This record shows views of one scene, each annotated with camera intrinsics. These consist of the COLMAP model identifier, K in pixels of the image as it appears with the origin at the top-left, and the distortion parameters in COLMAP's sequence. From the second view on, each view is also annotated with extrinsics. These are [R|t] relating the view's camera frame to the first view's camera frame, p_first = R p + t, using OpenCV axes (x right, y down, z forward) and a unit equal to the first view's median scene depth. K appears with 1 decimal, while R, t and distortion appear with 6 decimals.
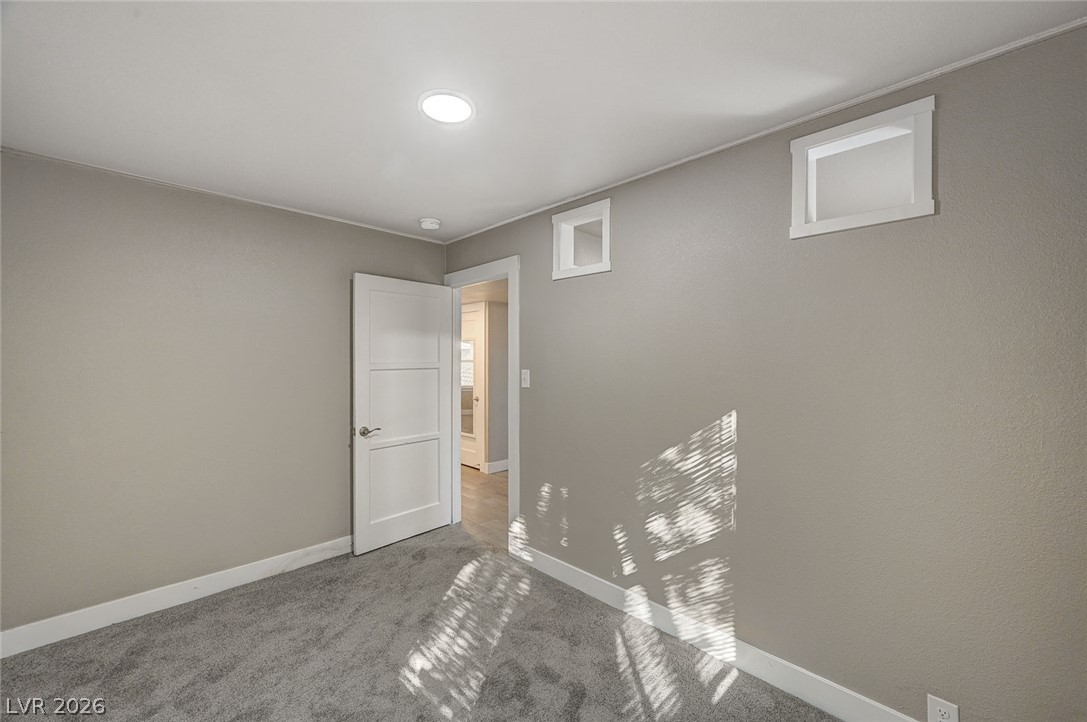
lens RADIAL K [[459.4, 0, 562.6], [0, 459.4, 362.6], [0, 0, 1]] dist [0.075000, -0.000101]
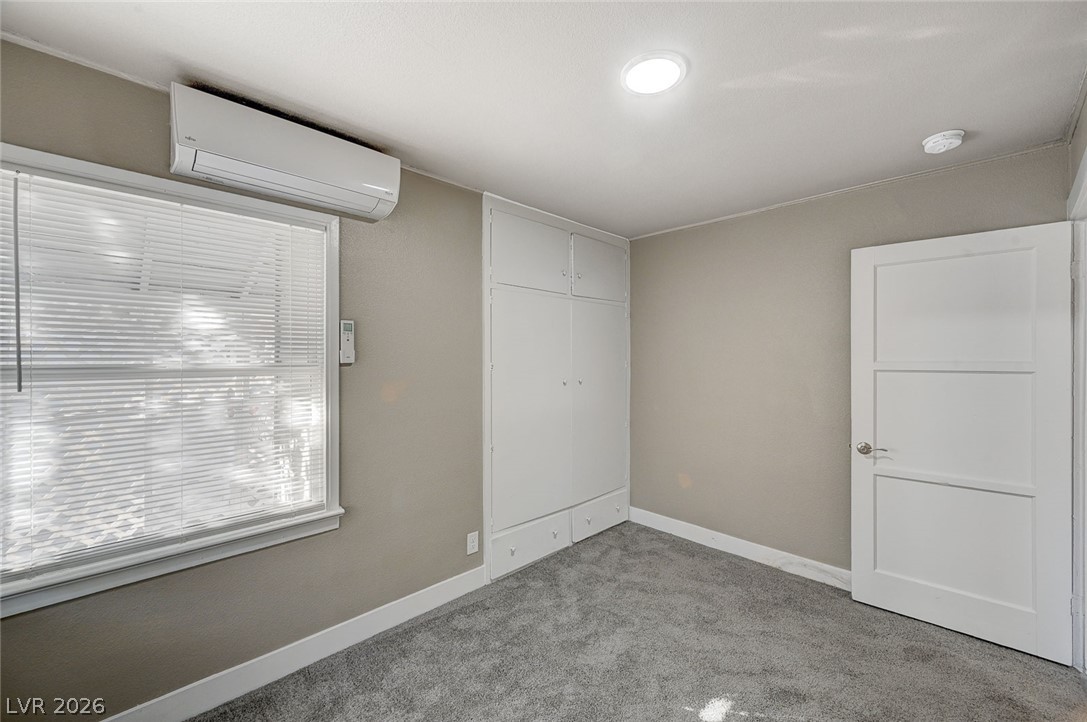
lens RADIAL K [[447.8, 0, 521.6], [0, 447.8, 360.2], [0, 0, 1]] dist [0.016339, -0.000069]
pose [[-0.034179, 0.002472, -0.999413, 0.416877], [-0.009958, 0.999946, 0.002814, 0.001403], [0.999366, 0.010048, -0.034153, 0.522937]]
